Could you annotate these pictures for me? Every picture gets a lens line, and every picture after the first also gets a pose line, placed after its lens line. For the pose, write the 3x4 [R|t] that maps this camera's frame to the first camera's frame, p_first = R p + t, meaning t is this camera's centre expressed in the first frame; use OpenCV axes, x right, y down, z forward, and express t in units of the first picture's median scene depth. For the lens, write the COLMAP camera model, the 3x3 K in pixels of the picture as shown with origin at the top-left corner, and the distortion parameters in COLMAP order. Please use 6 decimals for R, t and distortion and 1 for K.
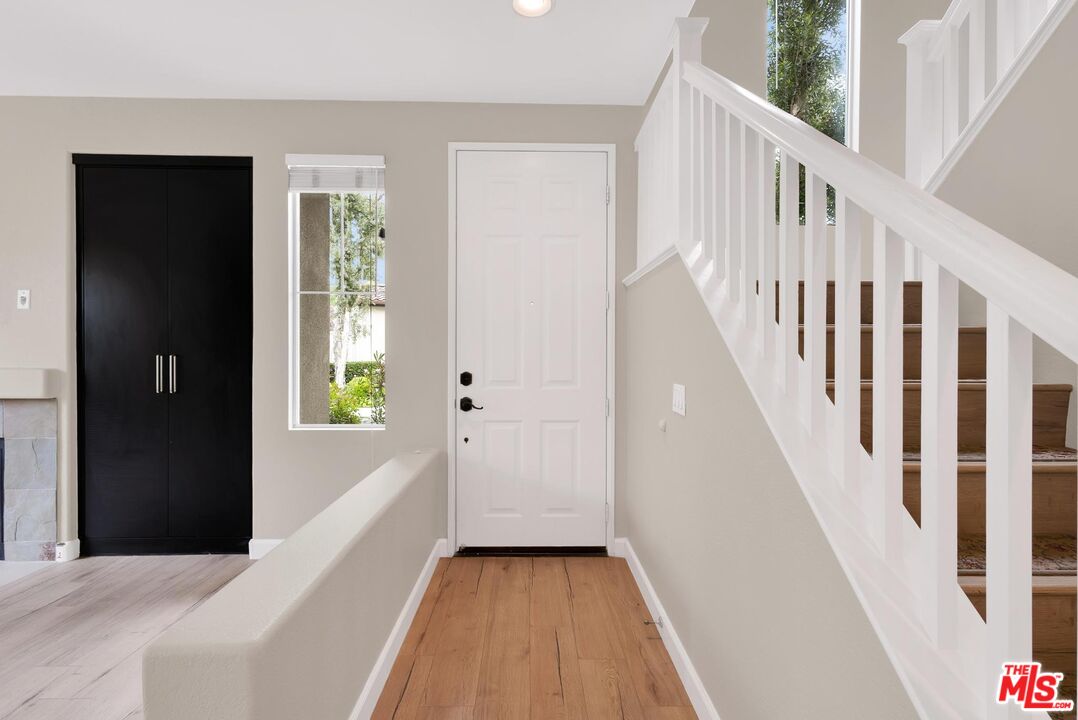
lens RADIAL K [[539.6, 0, 570.8], [0, 539.6, 338.1], [0, 0, 1]] dist [0.004028, -0.001688]
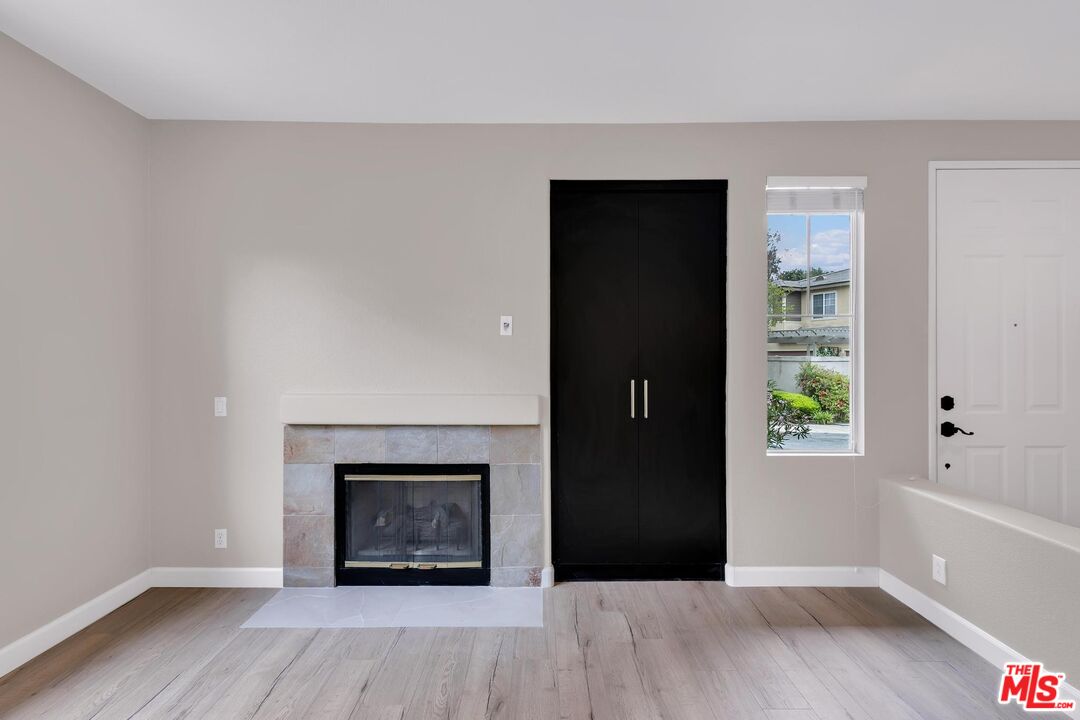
lens RADIAL K [[515.8, 0, 532.7], [0, 515.8, 349.2], [0, 0, 1]] dist [0.010185, 0.000459]
pose [[0.999699, -0.005818, -0.023839, -0.933266], [0.005807, 0.999983, -0.000518, -0.026330], [0.023842, 0.000380, 0.999716, 0.043709]]
